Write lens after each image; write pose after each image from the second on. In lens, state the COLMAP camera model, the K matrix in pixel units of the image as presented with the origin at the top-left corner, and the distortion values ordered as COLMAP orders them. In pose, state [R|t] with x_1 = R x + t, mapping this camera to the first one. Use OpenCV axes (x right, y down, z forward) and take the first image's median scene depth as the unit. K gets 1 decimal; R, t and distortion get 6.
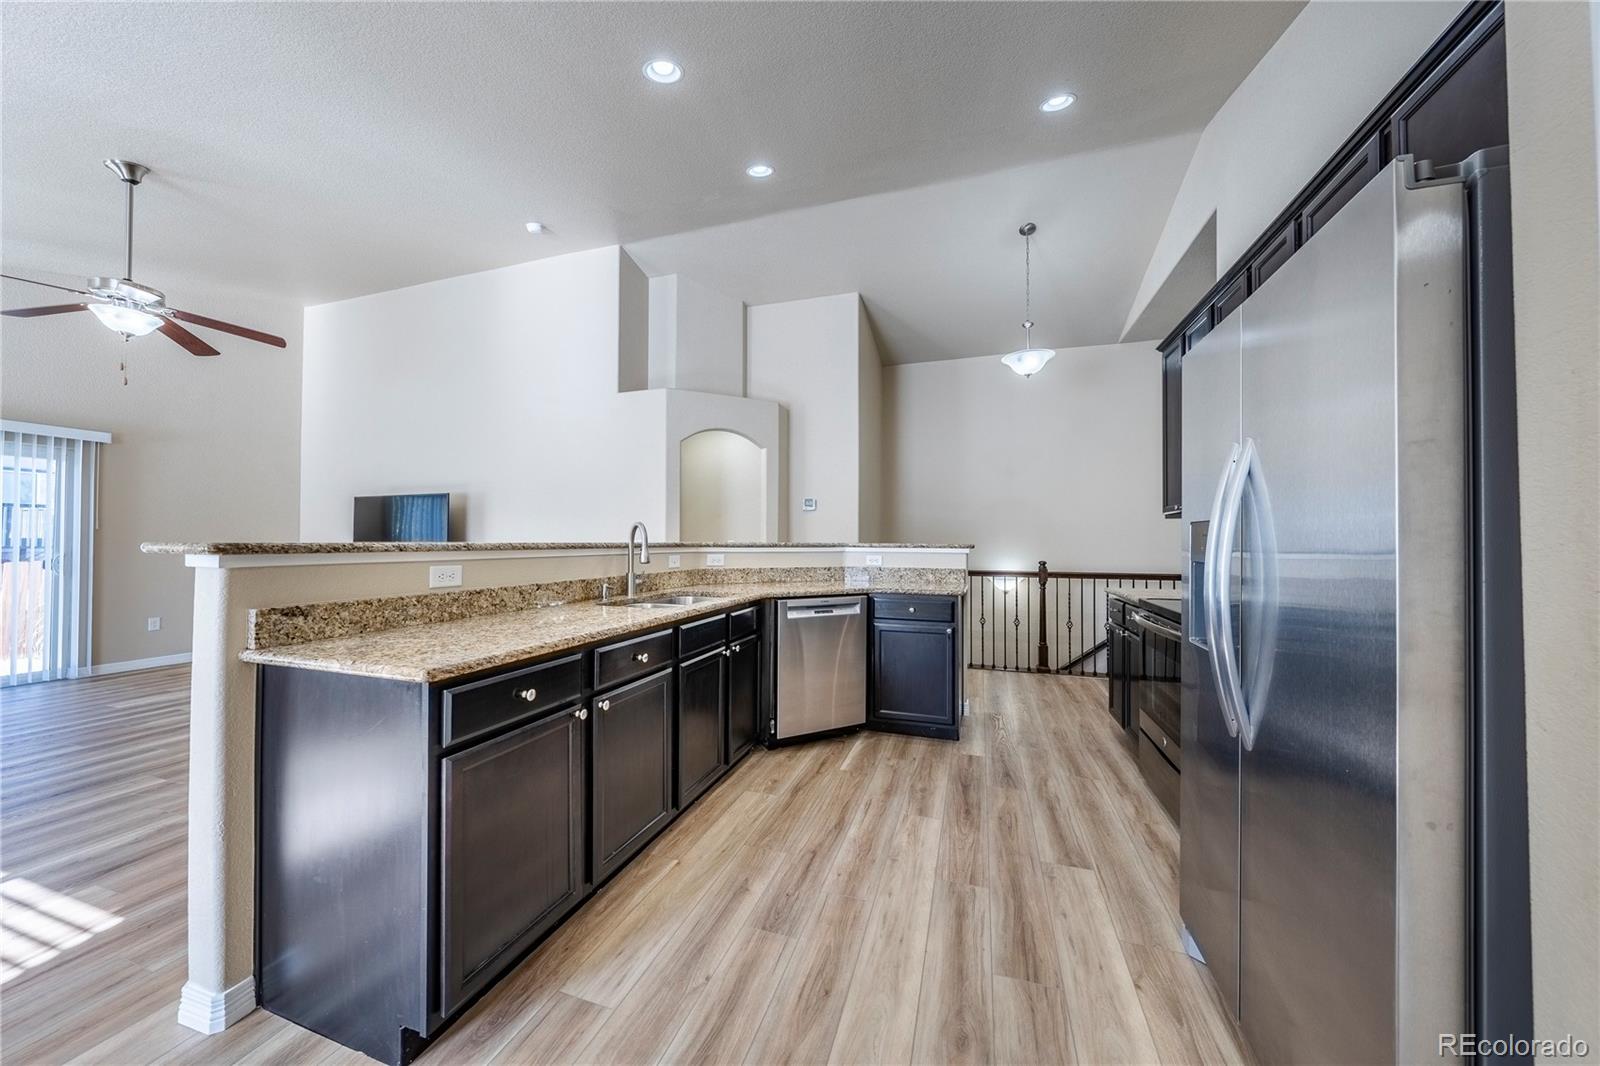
lens RADIAL K [[544.3, 0, 799.5], [0, 544.3, 536.4], [0, 0, 1]] dist [-0.001682, -0.000160]
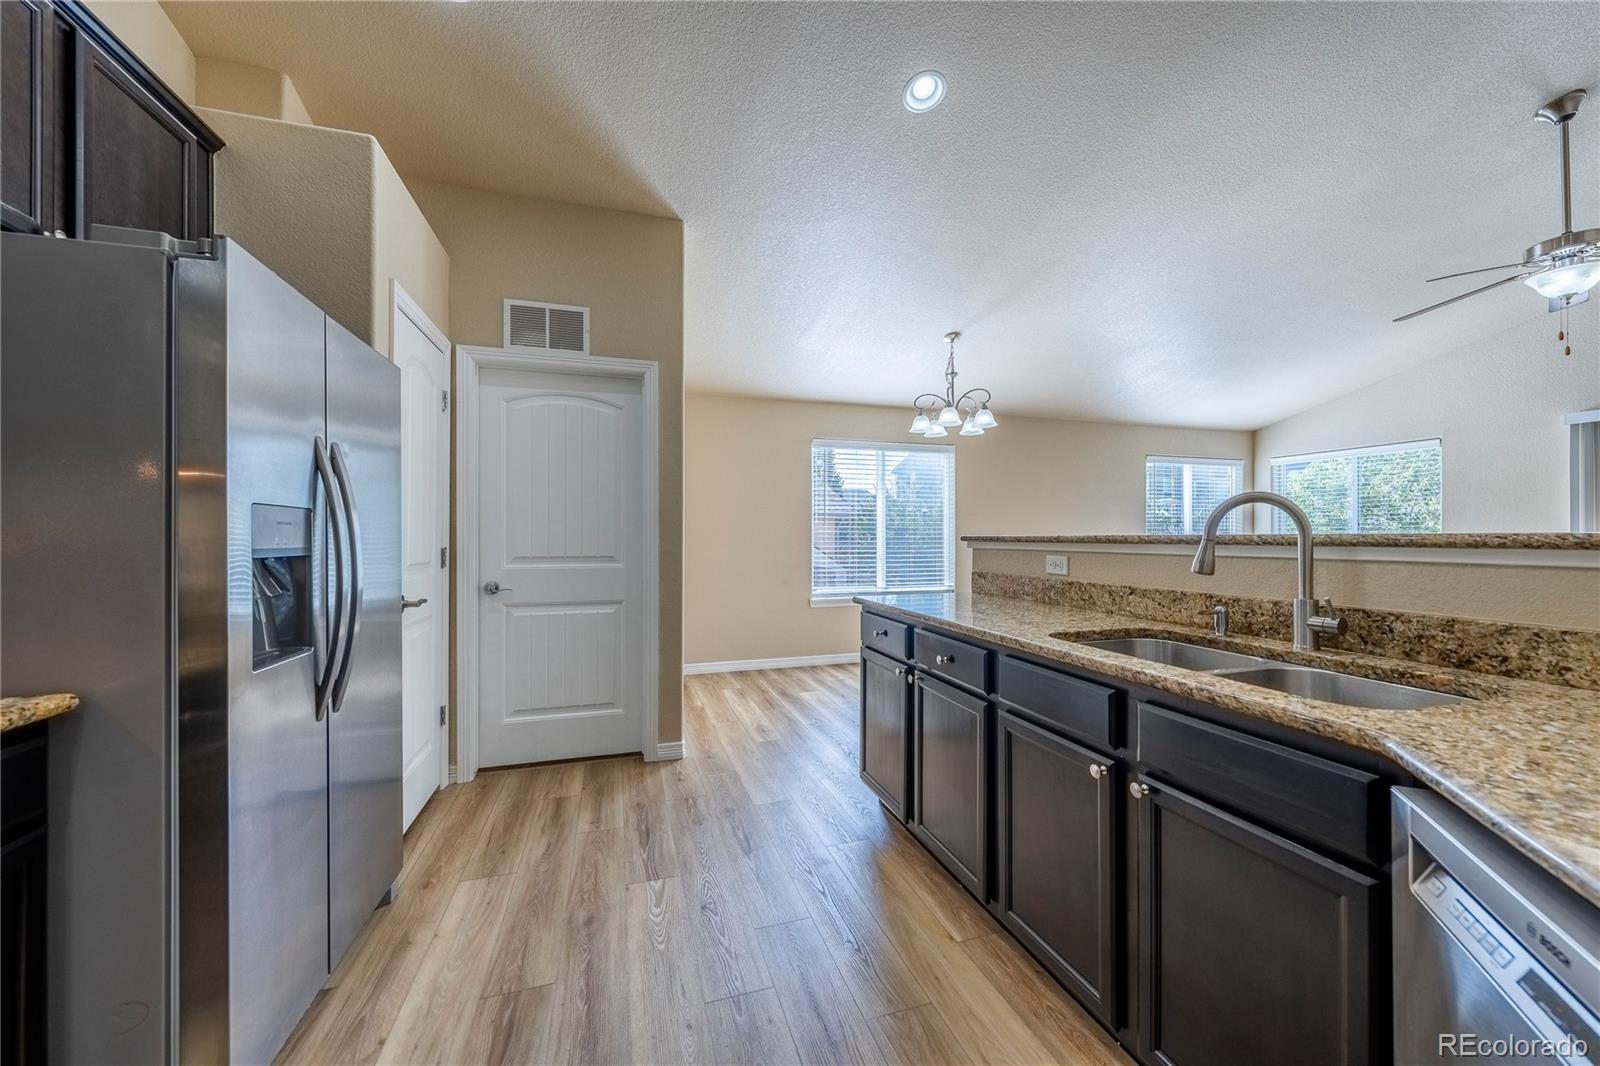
lens RADIAL K [[586.3, 0, 800.0], [0, 586.3, 533.0], [0, 0, 1]] dist [0.000715, 0.000085]
pose [[-0.812906, -0.005111, -0.582373, 0.314577], [0.005092, 0.999861, -0.015883, 0.015293], [0.582373, -0.015877, -0.812766, 1.083309]]
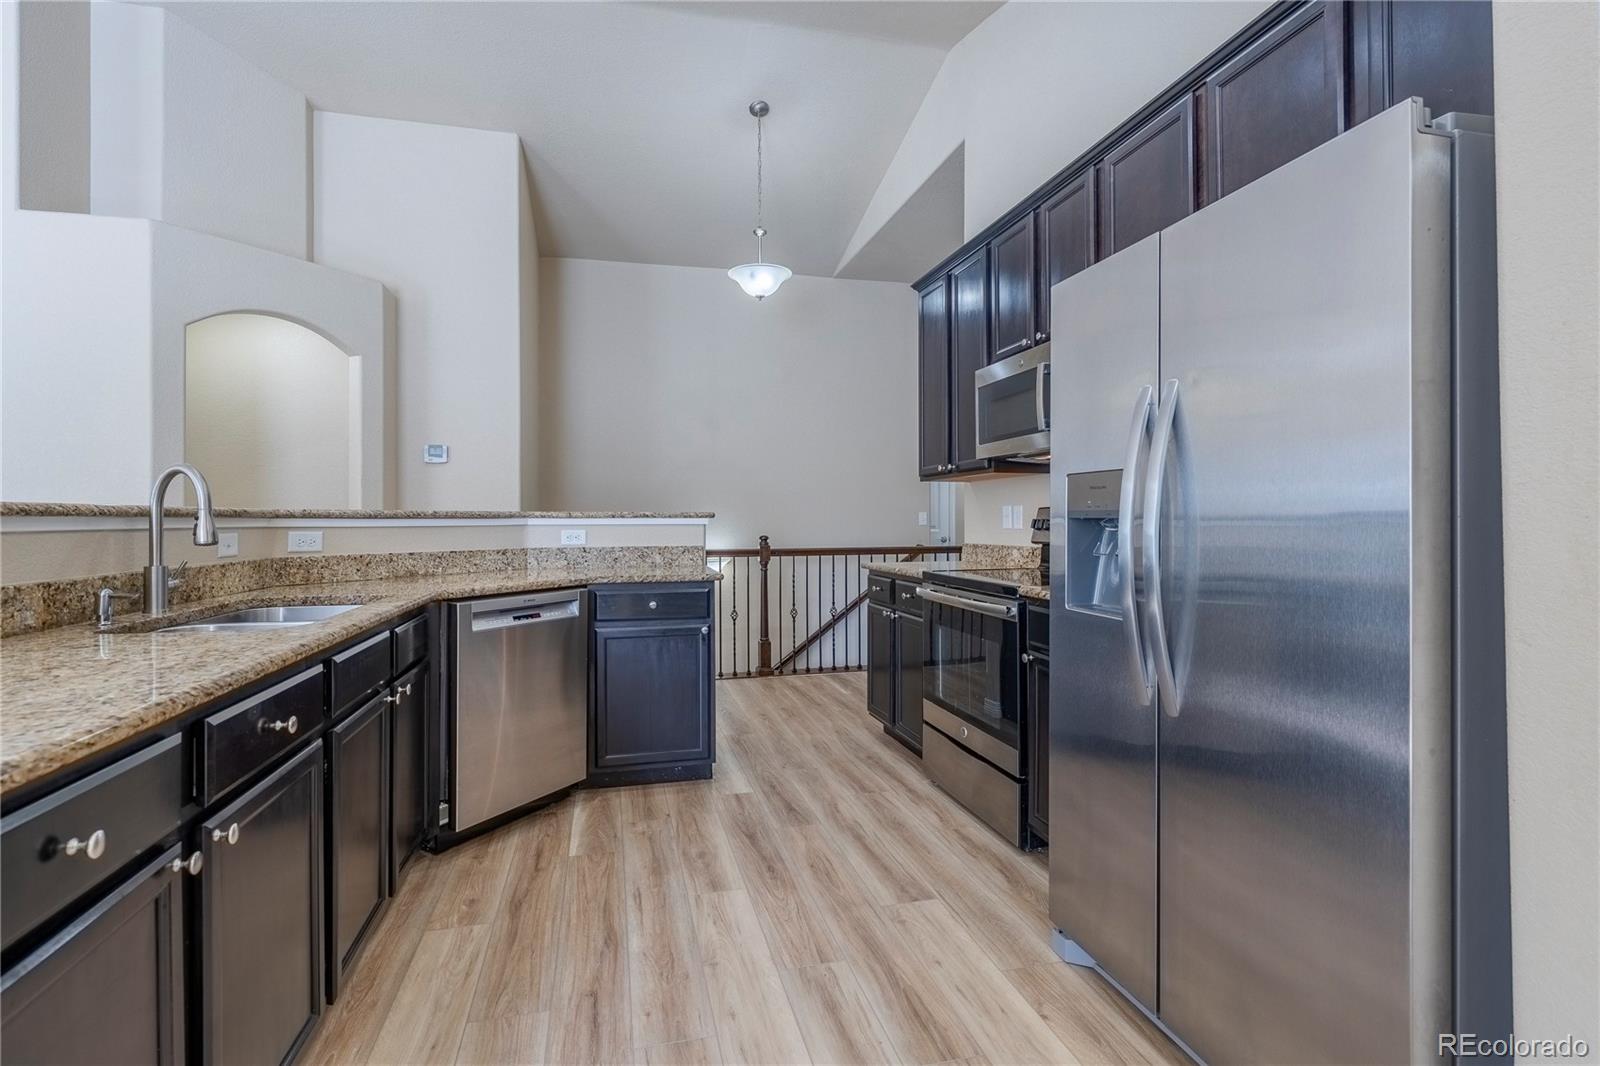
lens RADIAL K [[738.3, 0, 780.6], [0, 738.3, 517.9], [0, 0, 1]] dist [0.005695, -0.000071]
pose [[0.852508, -0.007460, 0.522661, -0.165271], [0.003519, 0.999957, 0.008533, 0.017727], [-0.522703, -0.005435, 0.852498, 0.115207]]
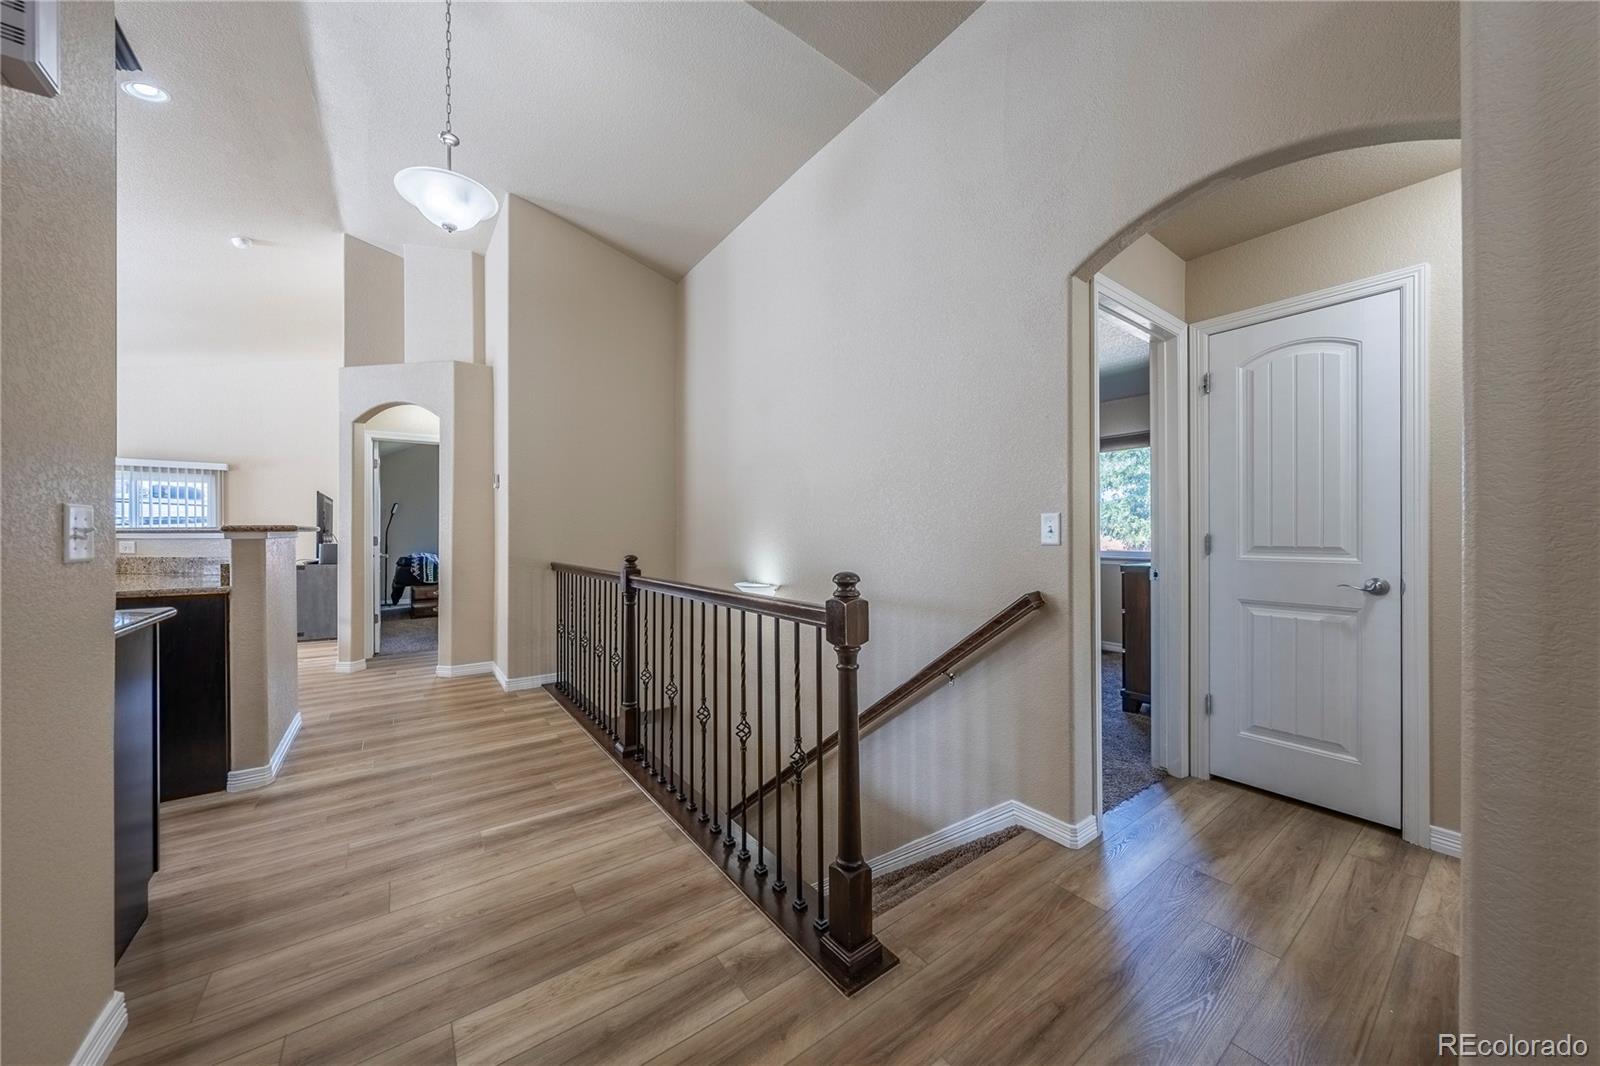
lens RADIAL K [[544.3, 0, 799.5], [0, 544.3, 536.4], [0, 0, 1]] dist [-0.001682, -0.000160]
pose [[0.814075, -0.006105, -0.580727, 1.556180], [0.010879, 0.999930, 0.004738, 0.041354], [0.580657, -0.010175, 0.814084, 1.123826]]
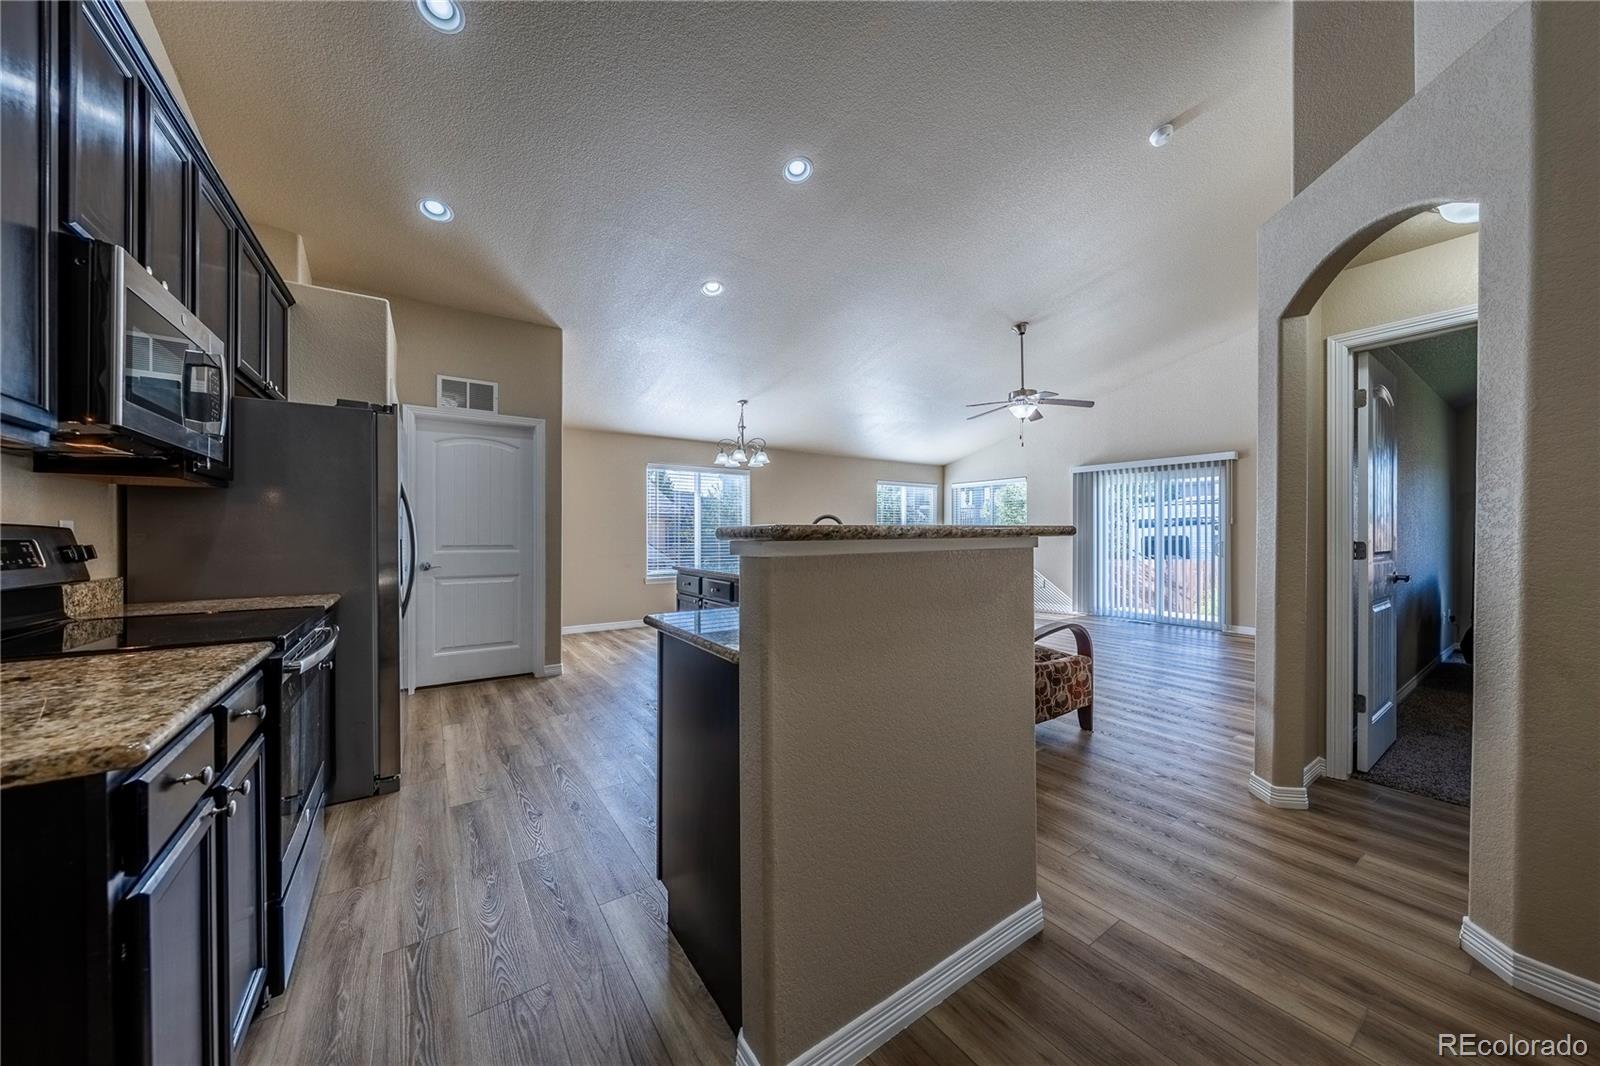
lens RADIAL K [[544.3, 0, 799.5], [0, 544.3, 536.4], [0, 0, 1]] dist [-0.001682, -0.000160]
pose [[-0.605762, -0.000530, -0.795646, 0.688224], [0.005796, 0.999970, -0.005078, 0.027074], [0.795625, -0.007687, -0.605741, 1.566034]]
